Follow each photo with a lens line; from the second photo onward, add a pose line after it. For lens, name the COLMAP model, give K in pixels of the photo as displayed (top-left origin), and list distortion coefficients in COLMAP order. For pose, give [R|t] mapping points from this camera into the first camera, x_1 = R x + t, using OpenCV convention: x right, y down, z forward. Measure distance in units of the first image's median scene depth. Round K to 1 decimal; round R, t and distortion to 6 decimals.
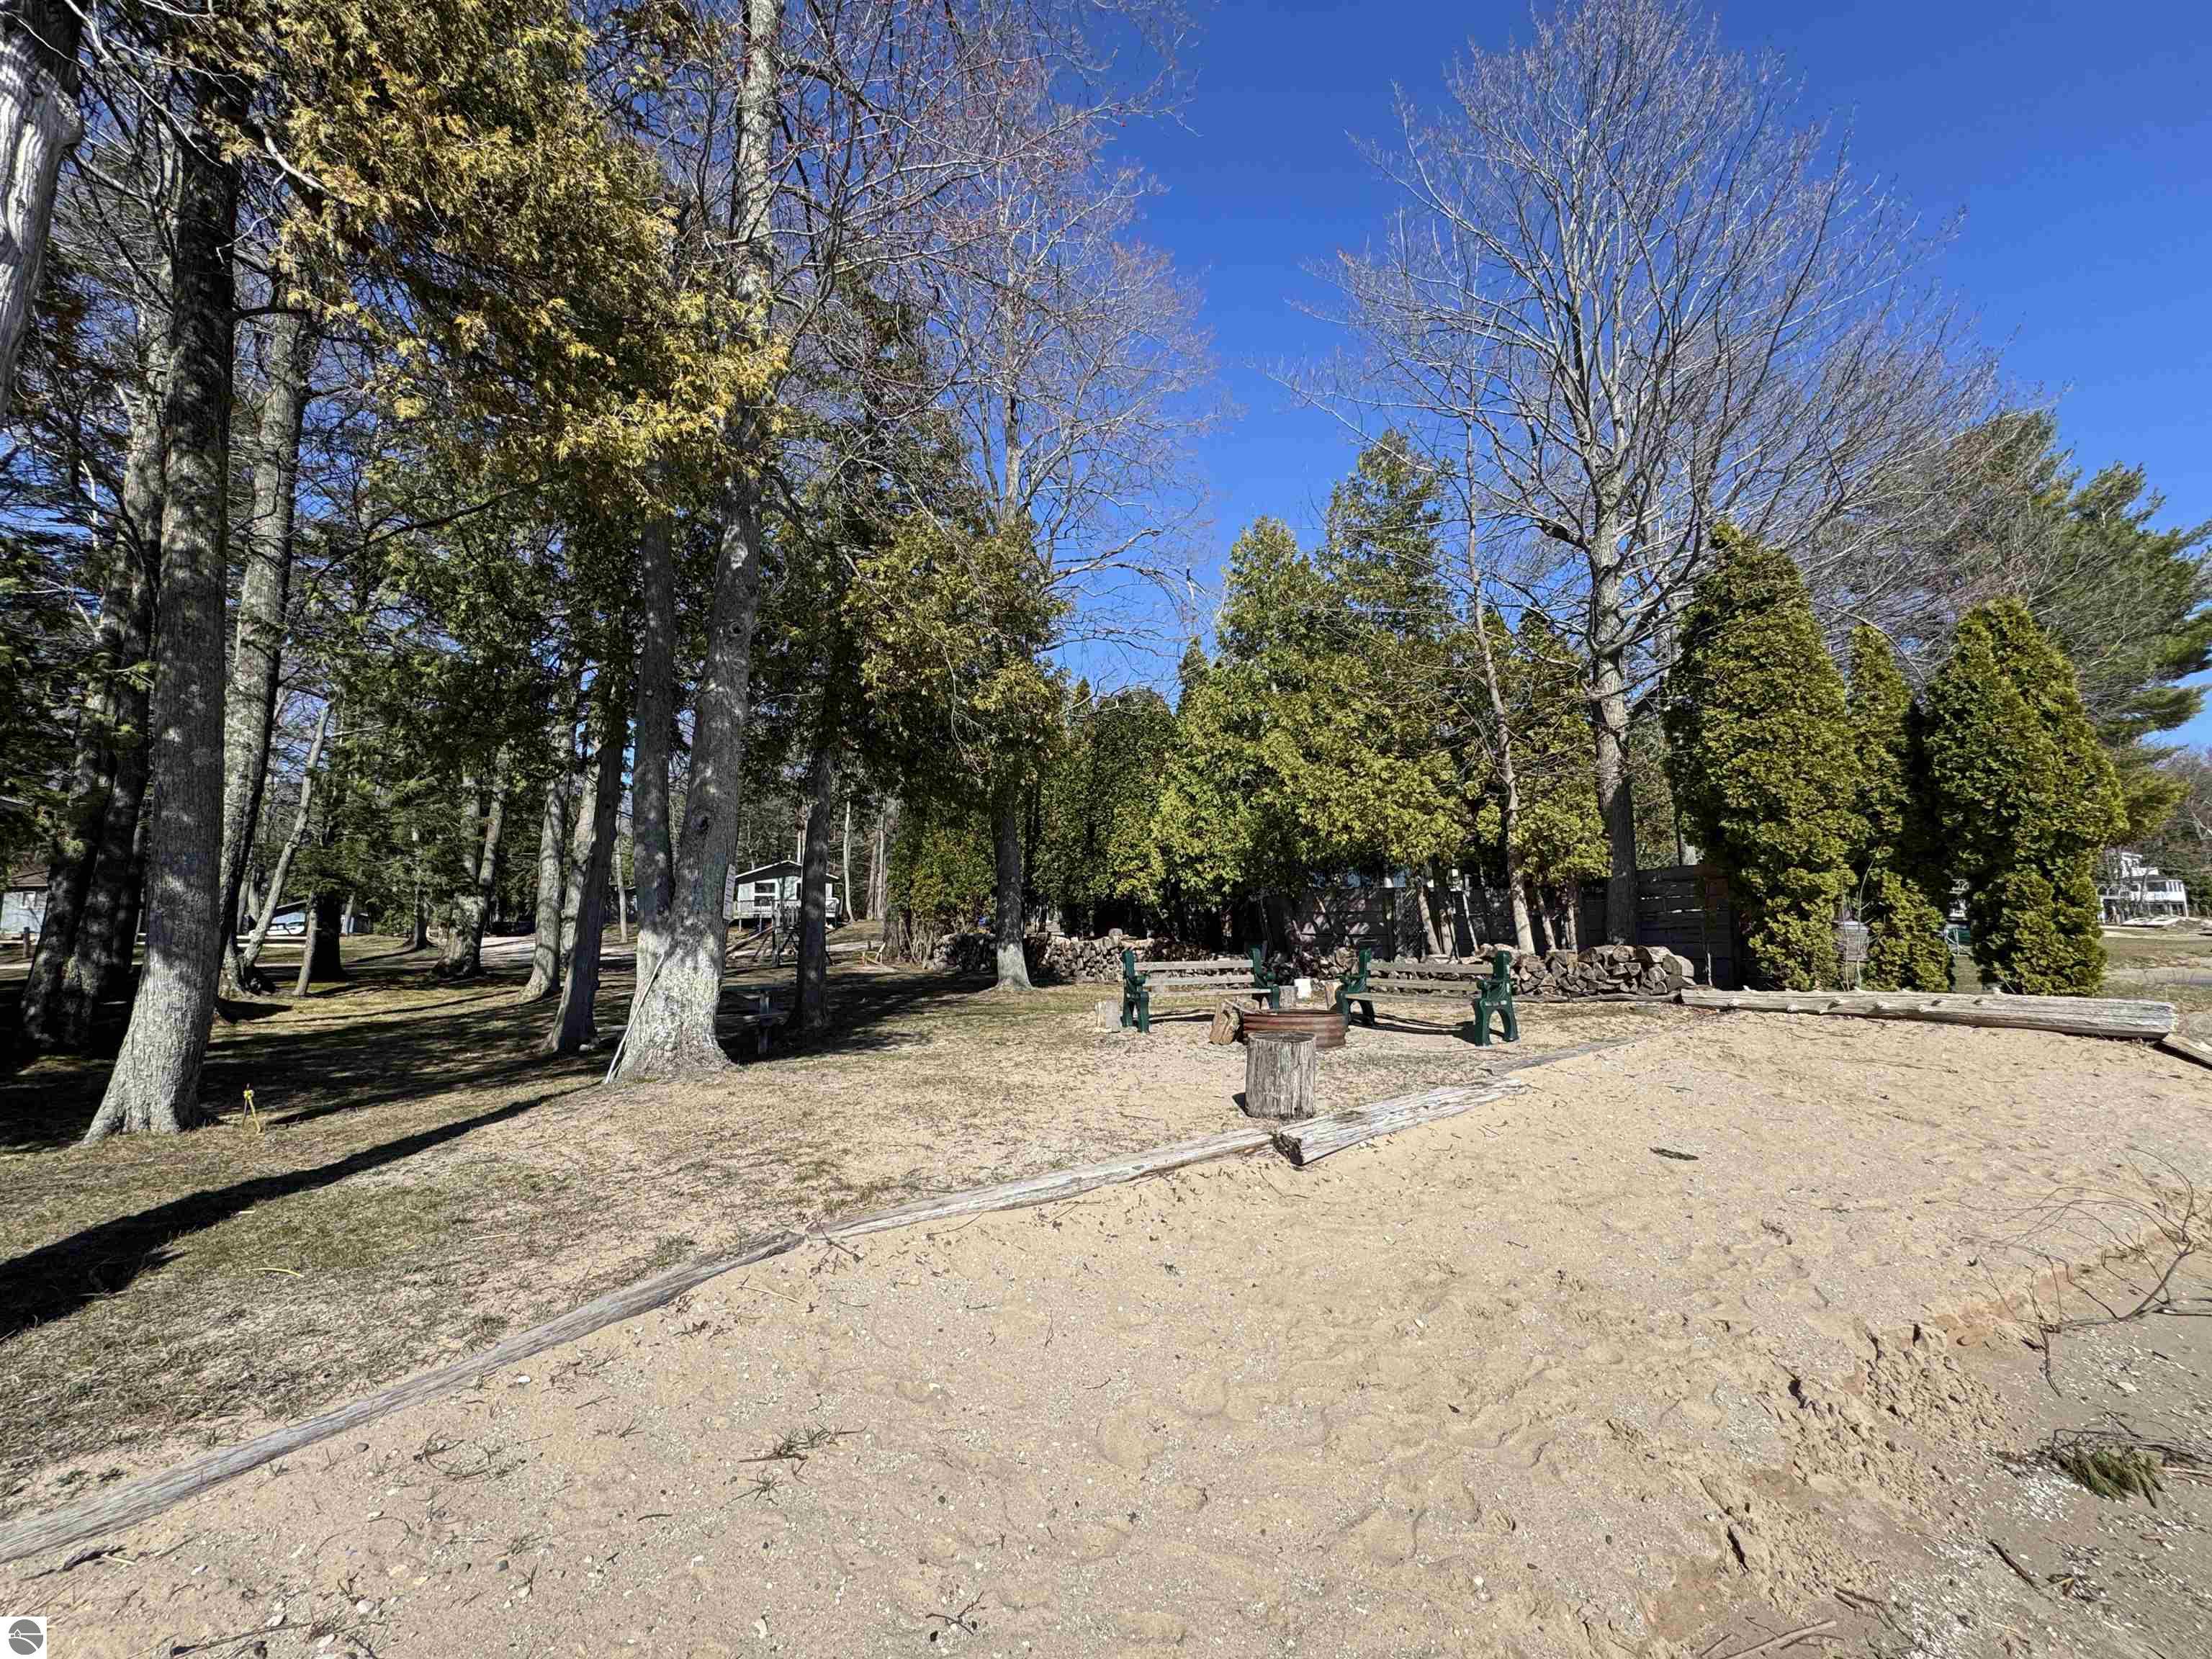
lens RADIAL K [[884.8, 0, 1104.6], [0, 884.8, 833.1], [0, 0, 1]] dist [-0.001848, 0.000093]
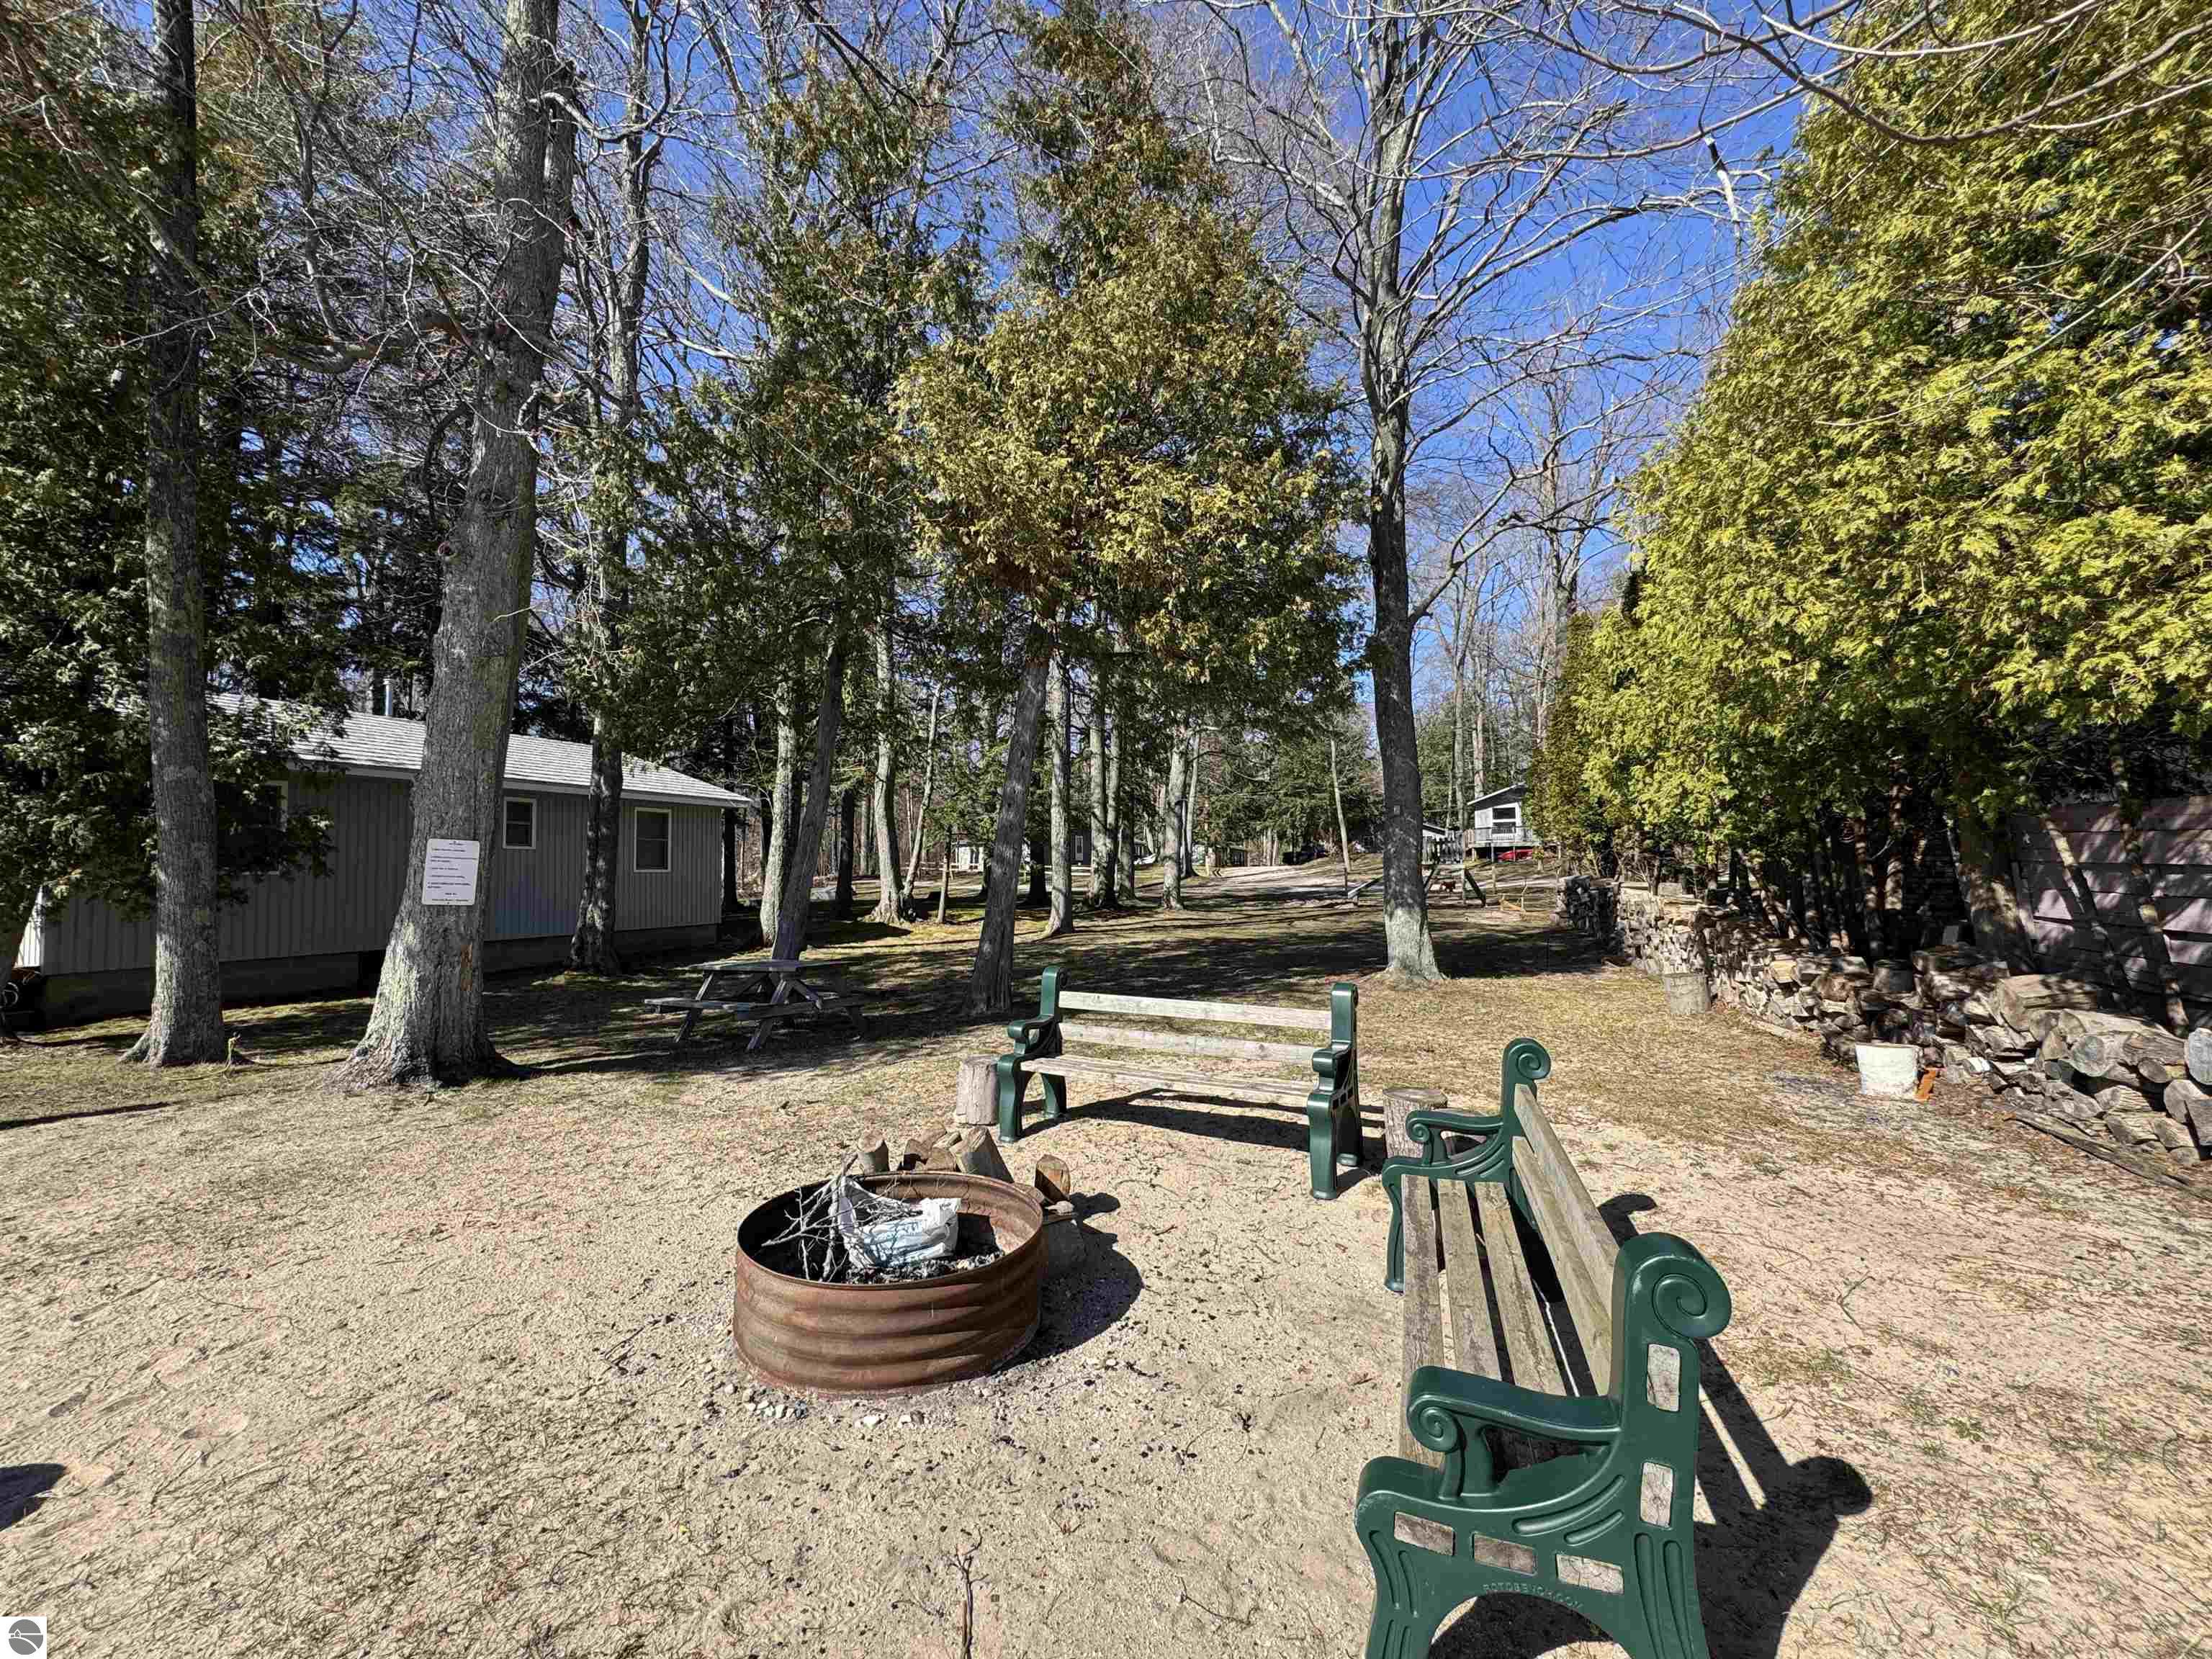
lens RADIAL K [[884.8, 0, 1095.5], [0, 884.8, 830.9], [0, 0, 1]] dist [-0.001848, 0.000093]
pose [[0.612090, -0.025780, -0.790368, 0.174228], [0.092006, 0.995002, 0.038798, 0.015093], [0.785417, -0.096466, 0.611403, 0.281020]]
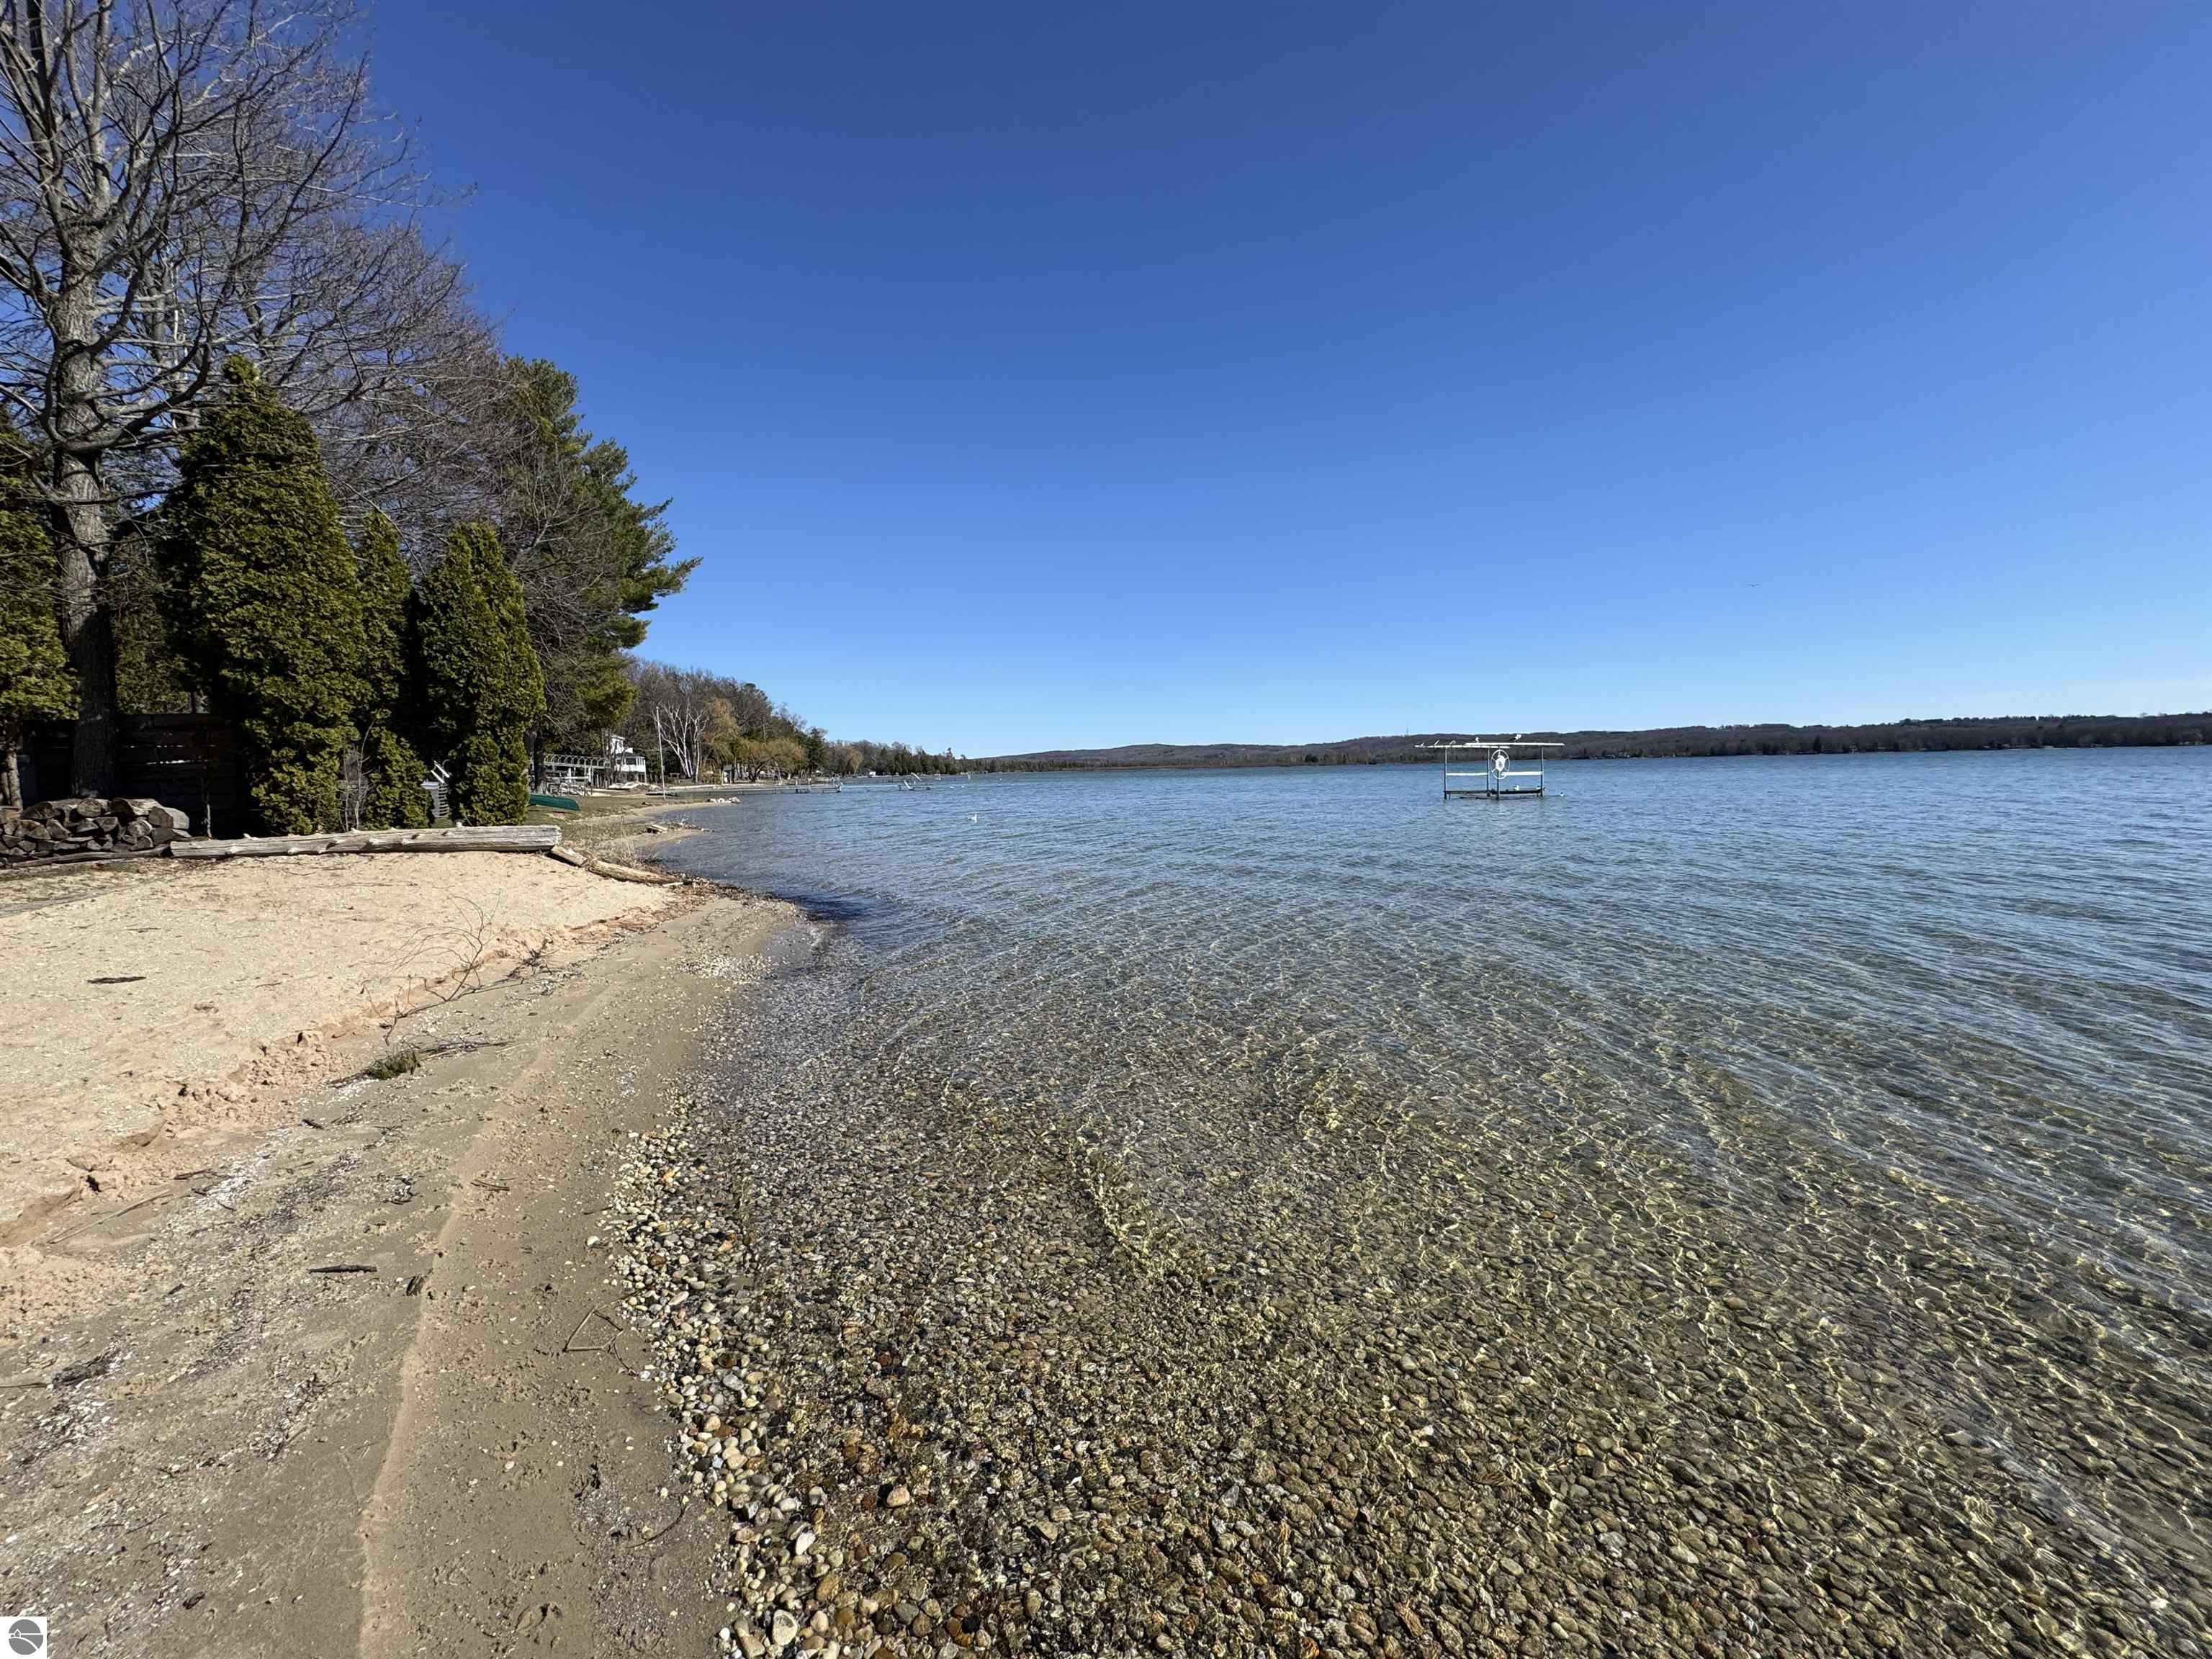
lens RADIAL K [[884.8, 0, 1109.4], [0, 884.8, 830.3], [0, 0, 1]] dist [-0.001848, 0.000093]
pose [[0.210368, -0.048036, 0.976441, -0.068599], [-0.095594, 0.992995, 0.069446, 0.001583], [-0.972937, -0.107951, 0.204303, -0.191969]]
